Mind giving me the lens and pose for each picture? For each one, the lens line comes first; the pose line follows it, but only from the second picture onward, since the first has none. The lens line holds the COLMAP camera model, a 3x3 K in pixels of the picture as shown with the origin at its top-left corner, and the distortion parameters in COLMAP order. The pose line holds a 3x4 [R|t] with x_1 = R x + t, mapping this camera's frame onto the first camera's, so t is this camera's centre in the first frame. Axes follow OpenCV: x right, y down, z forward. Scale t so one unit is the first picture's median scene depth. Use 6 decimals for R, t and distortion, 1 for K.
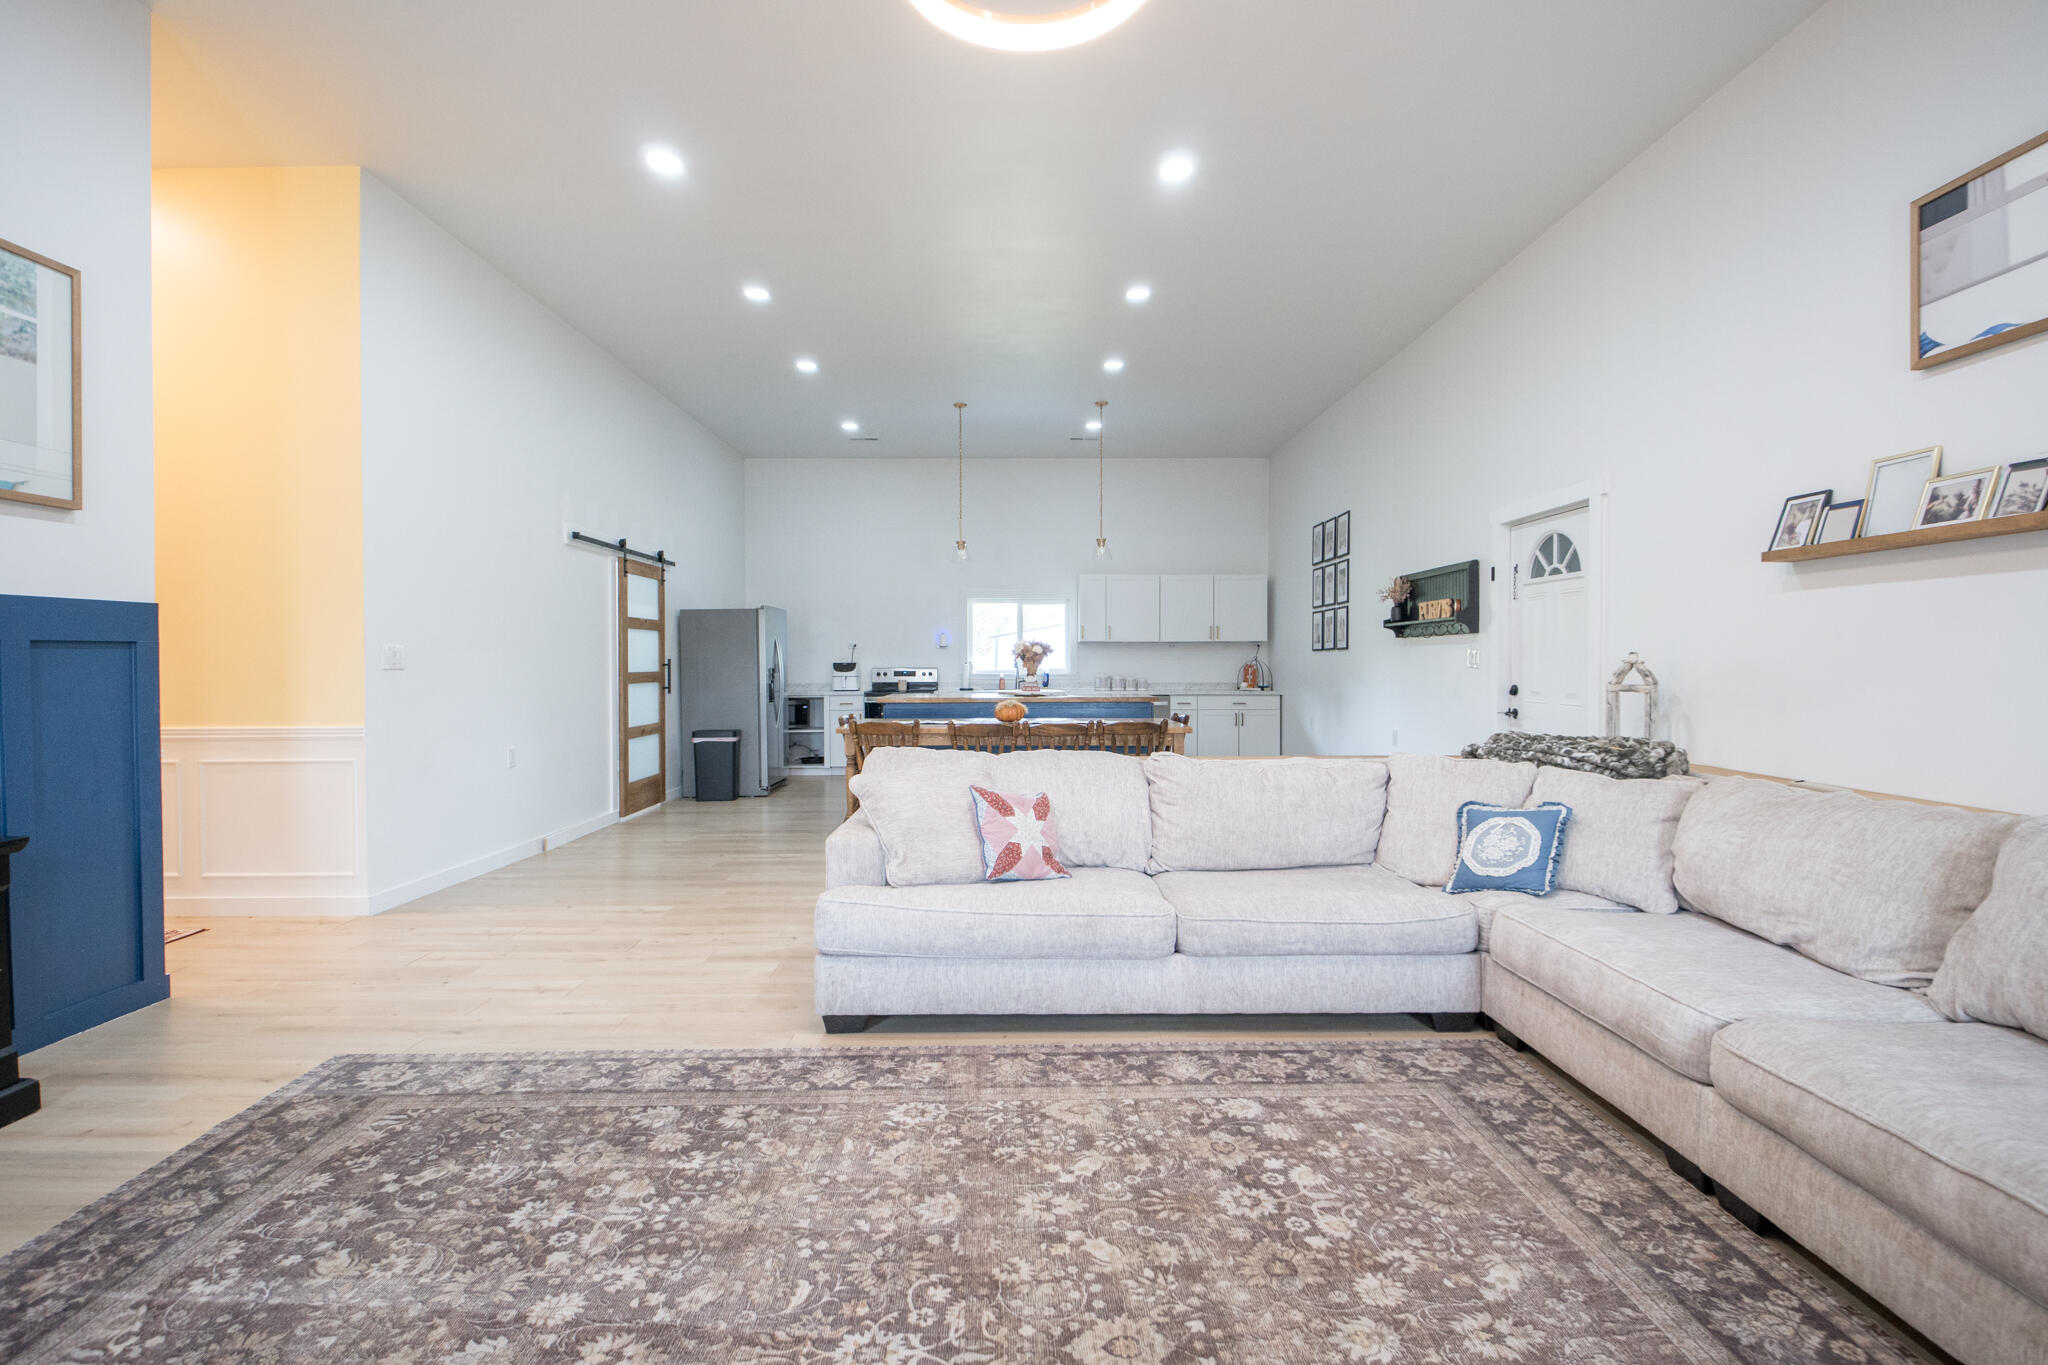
lens RADIAL K [[979.8, 0, 1032.9], [0, 979.8, 673.7], [0, 0, 1]] dist [0.002855, -0.009760]
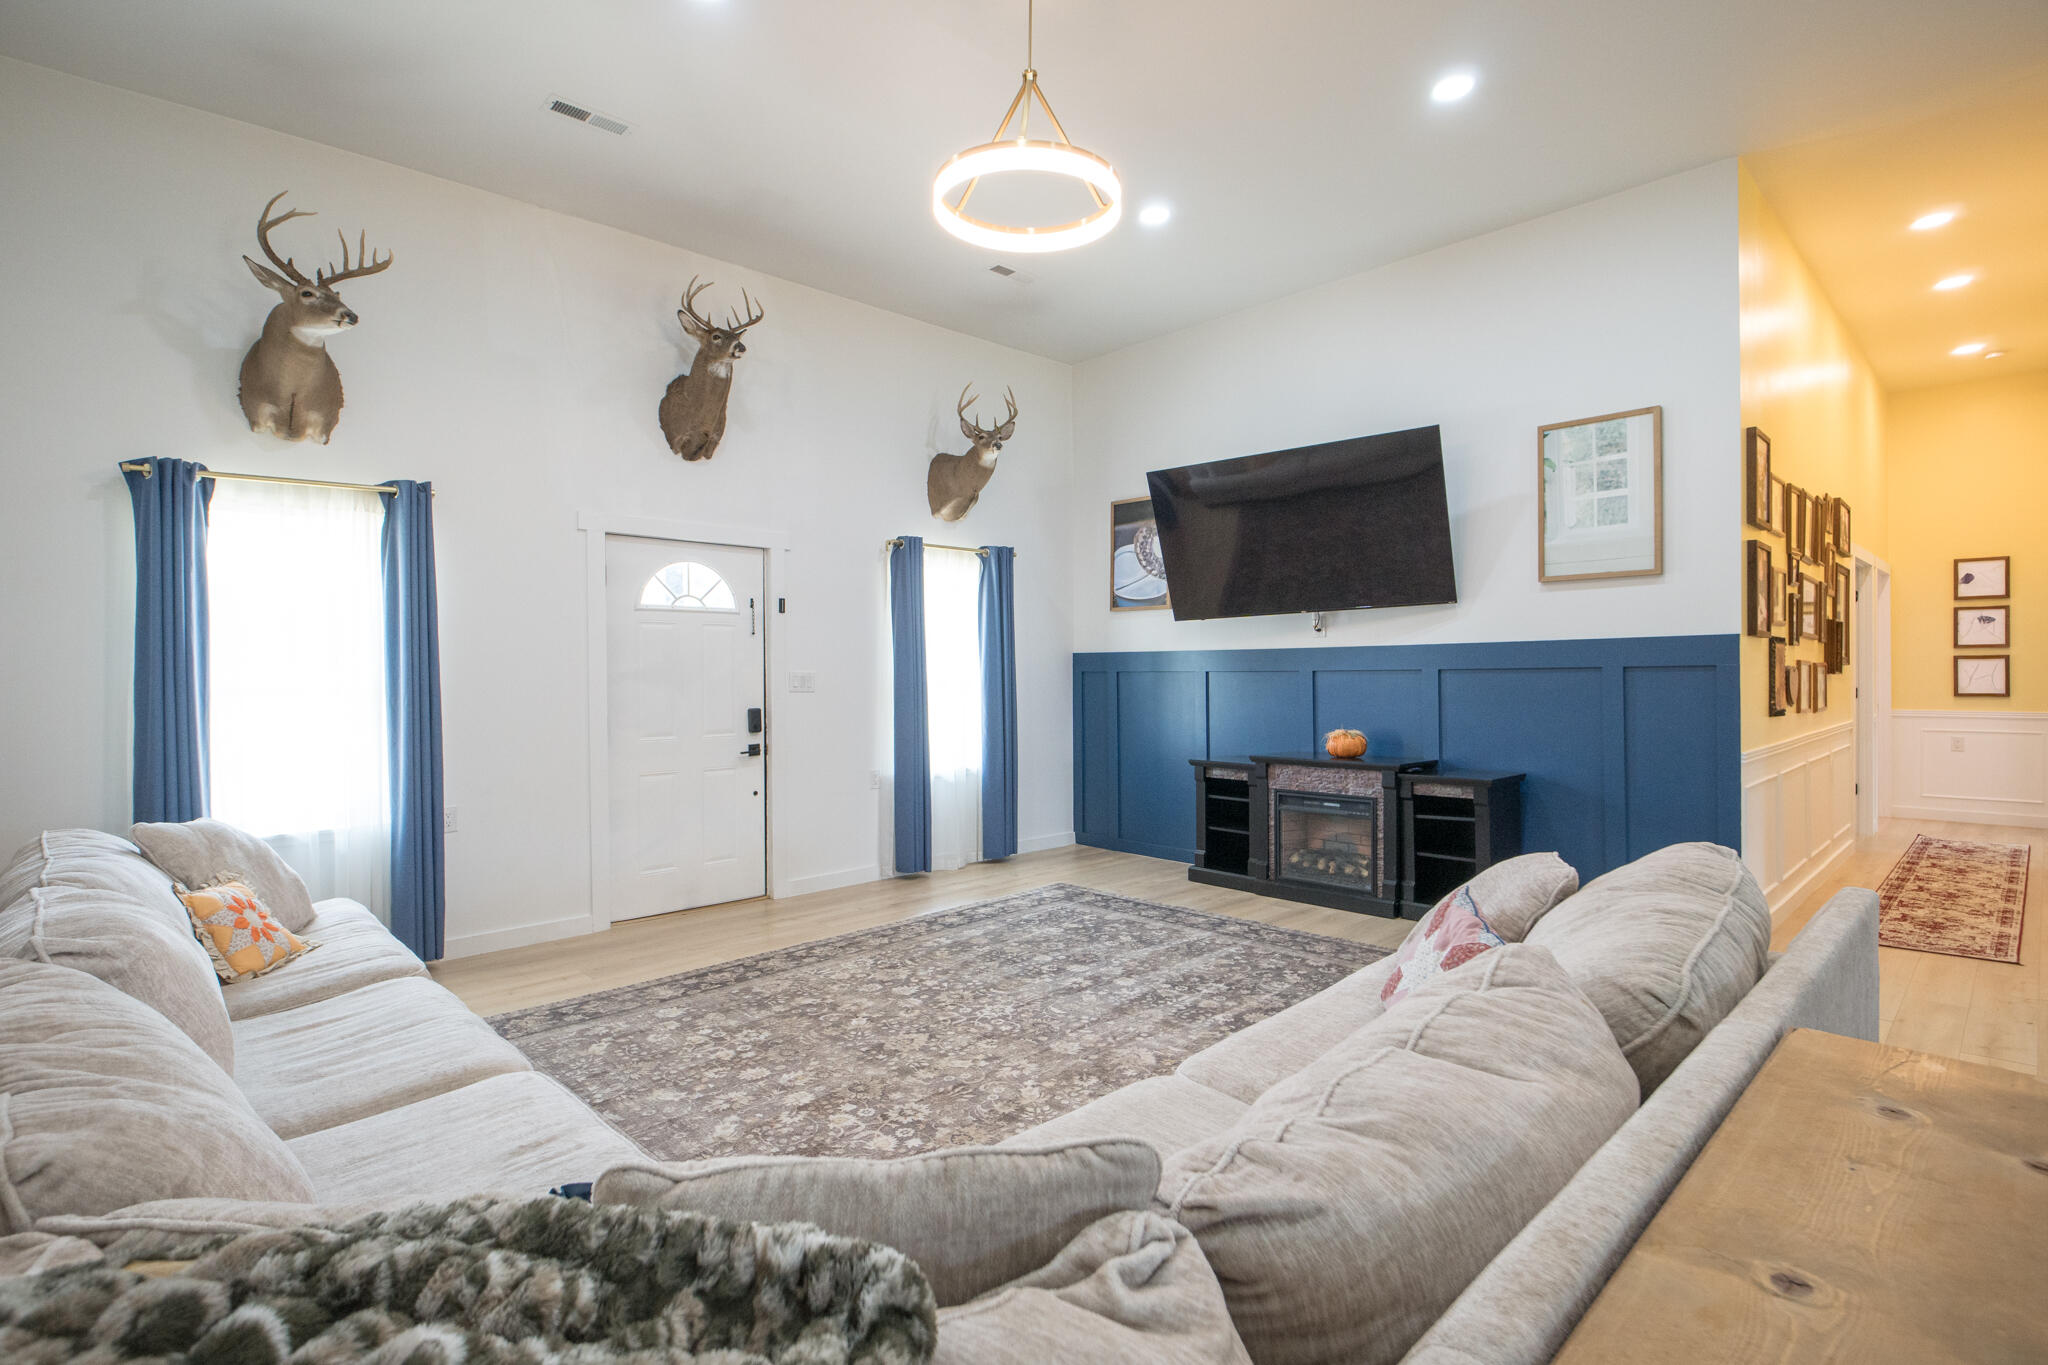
lens RADIAL K [[979.8, 0, 1015.8], [0, 979.8, 678.1], [0, 0, 1]] dist [0.002855, -0.009760]
pose [[-0.742735, 0.014293, -0.669432, 0.799215], [0.003374, 0.999839, 0.017604, -0.055107], [0.669576, 0.010817, -0.742664, 1.678002]]
